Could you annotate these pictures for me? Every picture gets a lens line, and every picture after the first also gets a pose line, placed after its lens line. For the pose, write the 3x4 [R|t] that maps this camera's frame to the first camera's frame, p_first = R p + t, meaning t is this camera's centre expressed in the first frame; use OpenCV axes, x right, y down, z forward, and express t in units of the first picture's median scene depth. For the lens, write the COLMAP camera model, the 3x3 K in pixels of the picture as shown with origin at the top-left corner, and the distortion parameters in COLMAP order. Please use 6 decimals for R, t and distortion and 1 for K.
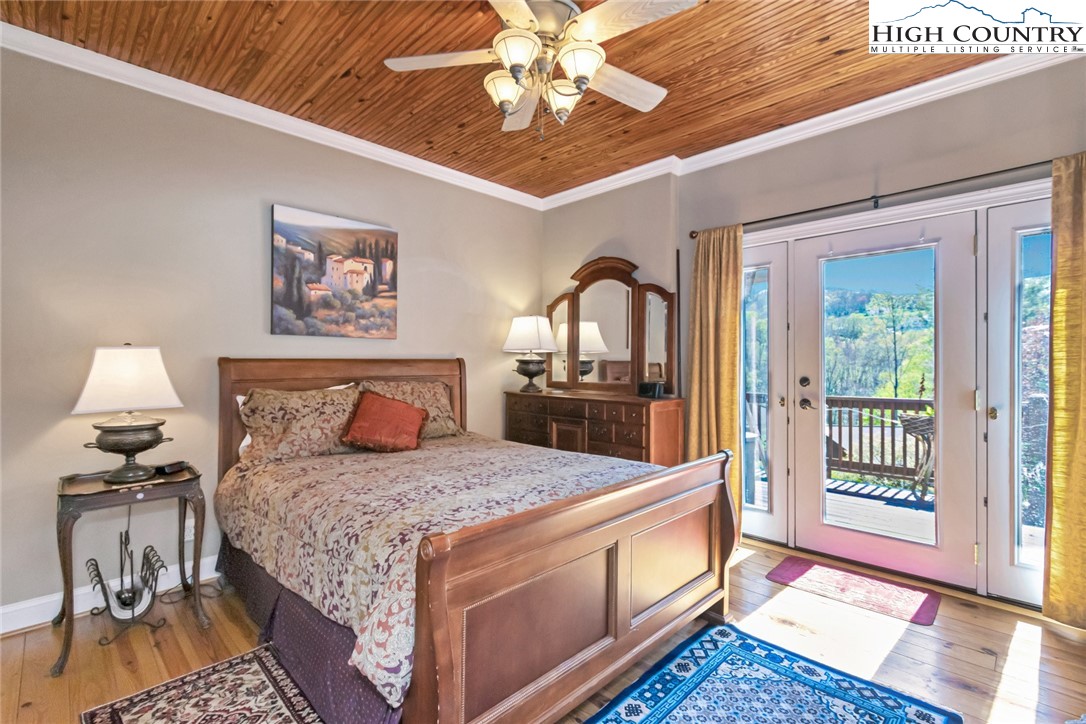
lens RADIAL K [[492.6, 0, 549.1], [0, 492.6, 356.7], [0, 0, 1]] dist [0.003892, -0.000228]
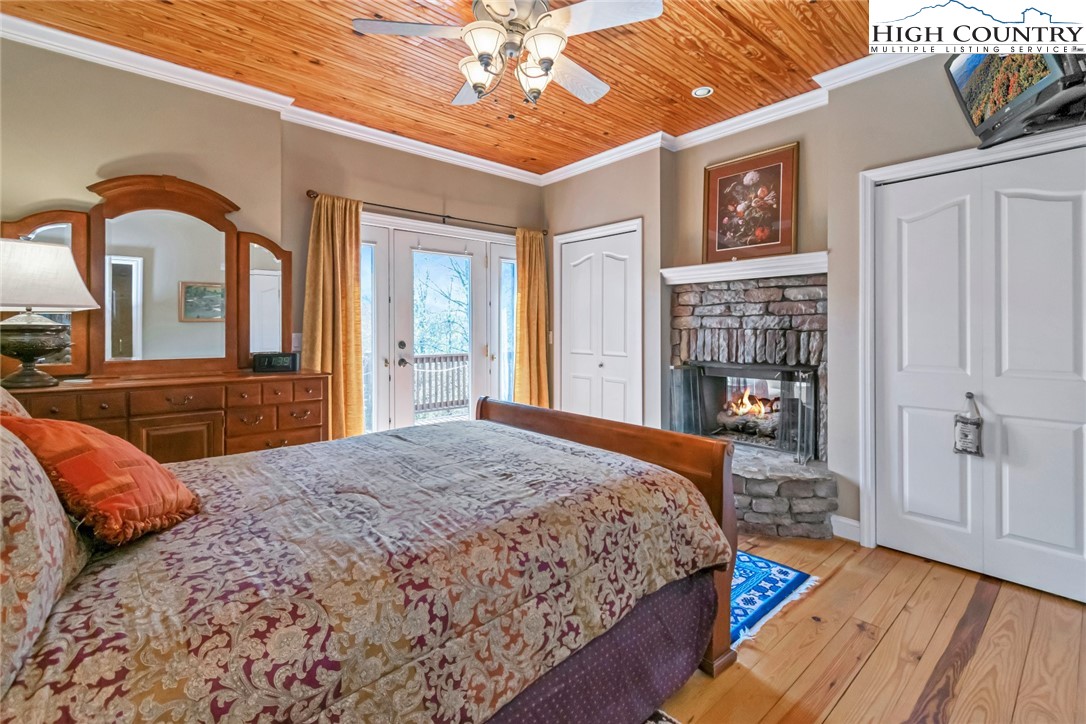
lens RADIAL K [[492.6, 0, 530.0], [0, 492.6, 329.6], [0, 0, 1]] dist [0.003892, -0.000228]
pose [[0.074896, -0.000239, 0.997191, -0.754113], [-0.009623, 0.999953, 0.000962, 0.008064], [-0.997145, -0.009668, 0.074890, 0.621616]]
